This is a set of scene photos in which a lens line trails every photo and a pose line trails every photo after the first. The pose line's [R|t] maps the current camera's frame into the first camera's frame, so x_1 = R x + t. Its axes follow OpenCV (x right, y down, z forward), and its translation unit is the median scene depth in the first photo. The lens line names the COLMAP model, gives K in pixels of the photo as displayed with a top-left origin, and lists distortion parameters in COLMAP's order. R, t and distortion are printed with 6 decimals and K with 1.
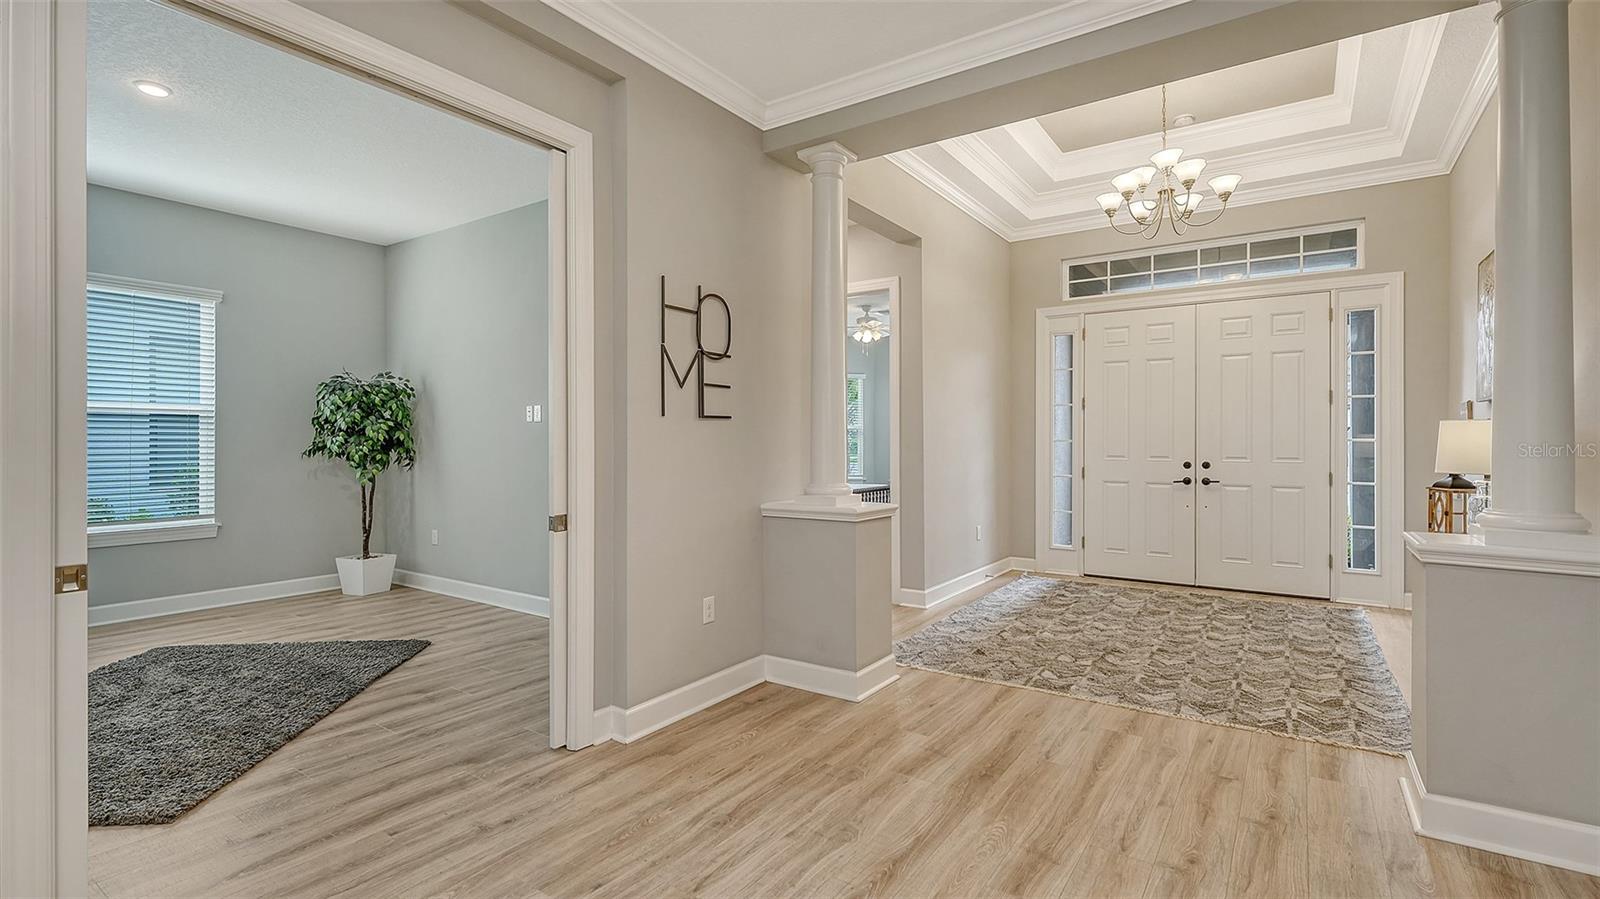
lens RADIAL K [[725.6, 0, 805.2], [0, 725.6, 444.0], [0, 0, 1]] dist [-0.001282, 0.000023]
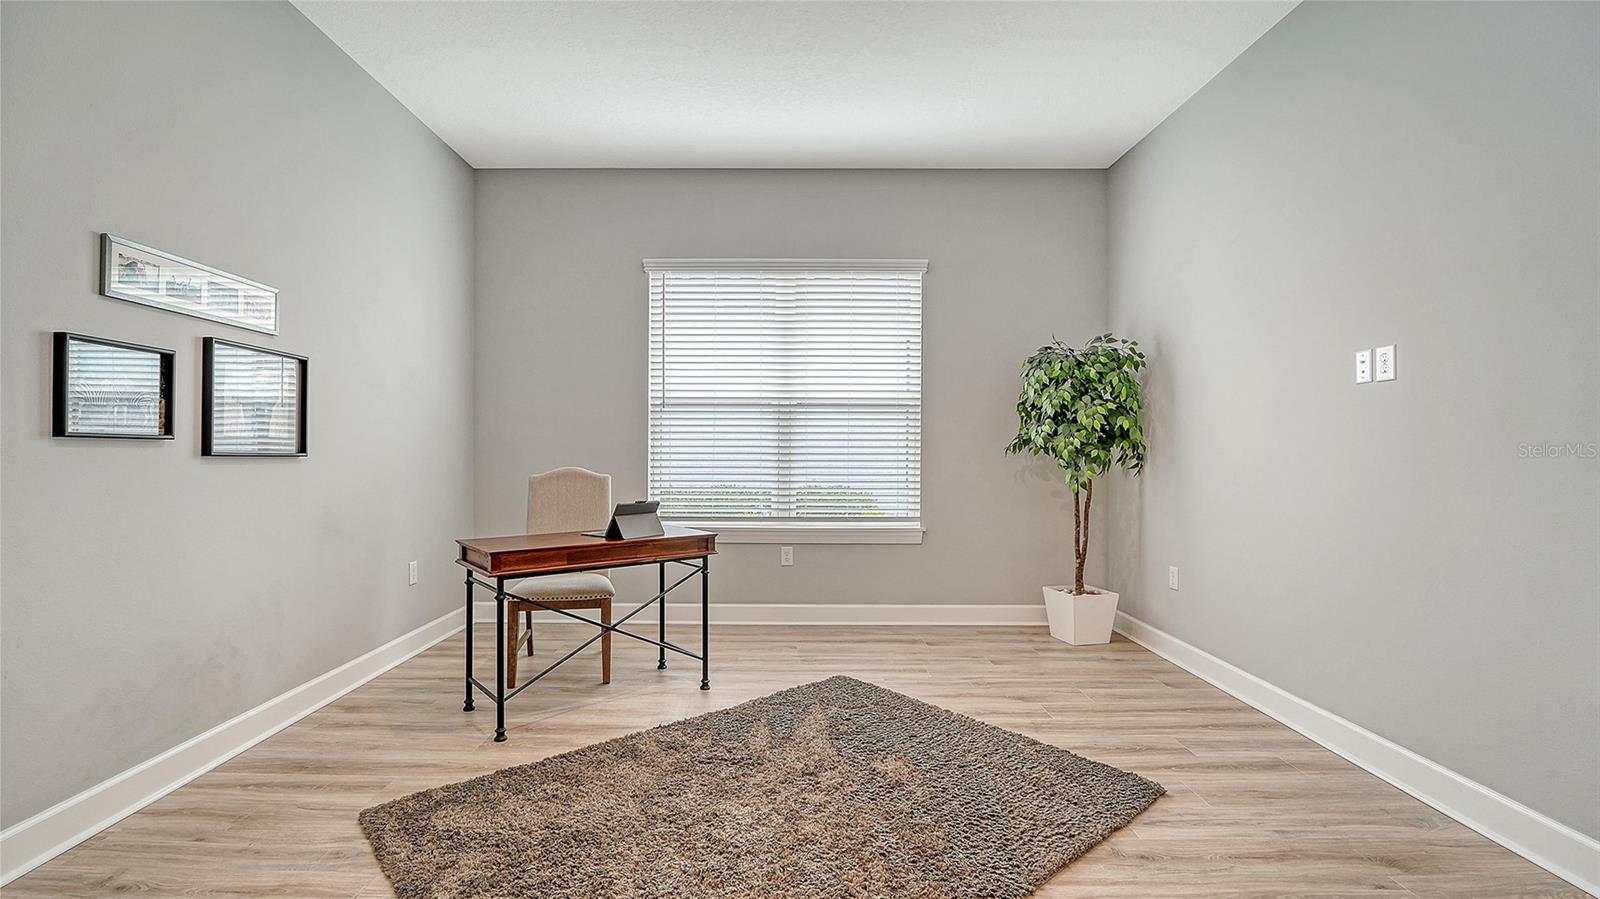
lens RADIAL K [[705.5, 0, 799.4], [0, 705.5, 447.6], [0, 0, 1]] dist [-0.018438, -0.000297]
pose [[0.572340, -0.001311, -0.820016, -0.203250], [-0.005478, 0.999970, -0.005422, 0.018459], [0.819998, 0.007595, 0.572315, 0.395713]]
